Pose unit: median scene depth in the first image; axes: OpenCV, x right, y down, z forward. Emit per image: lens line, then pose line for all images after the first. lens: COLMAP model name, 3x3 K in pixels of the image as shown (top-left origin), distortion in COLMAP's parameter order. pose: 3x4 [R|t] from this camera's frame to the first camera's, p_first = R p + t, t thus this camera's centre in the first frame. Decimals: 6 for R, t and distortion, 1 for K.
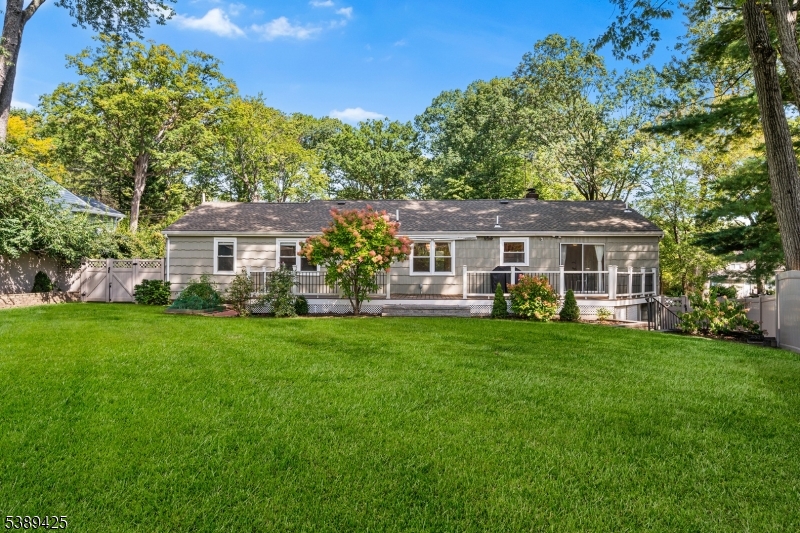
lens RADIAL K [[323.3, 0, 387.6], [0, 323.3, 269.7], [0, 0, 1]] dist [0.000299, -0.000122]
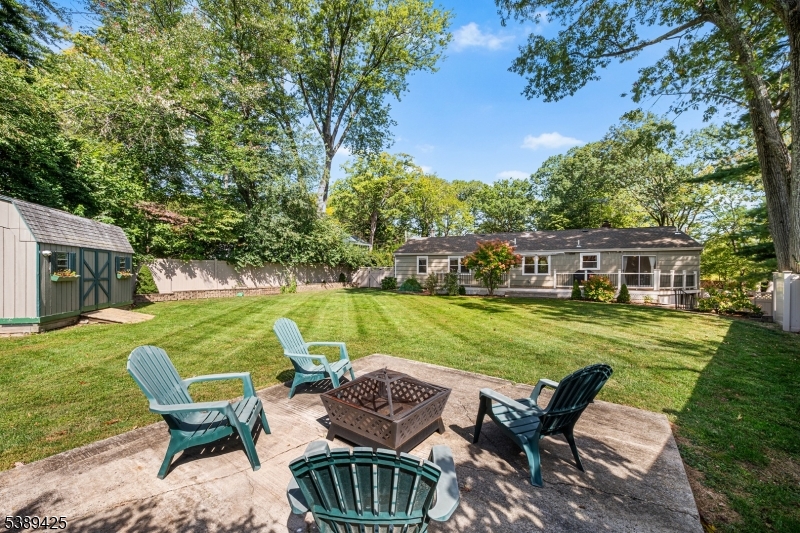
lens RADIAL K [[323.3, 0, 387.6], [0, 323.3, 269.7], [0, 0, 1]] dist [0.000299, -0.000122]
pose [[0.913772, -0.003072, -0.406216, 0.111498], [0.001528, 0.999990, -0.004127, -0.006605], [0.406224, 0.003151, 0.913768, -0.913448]]
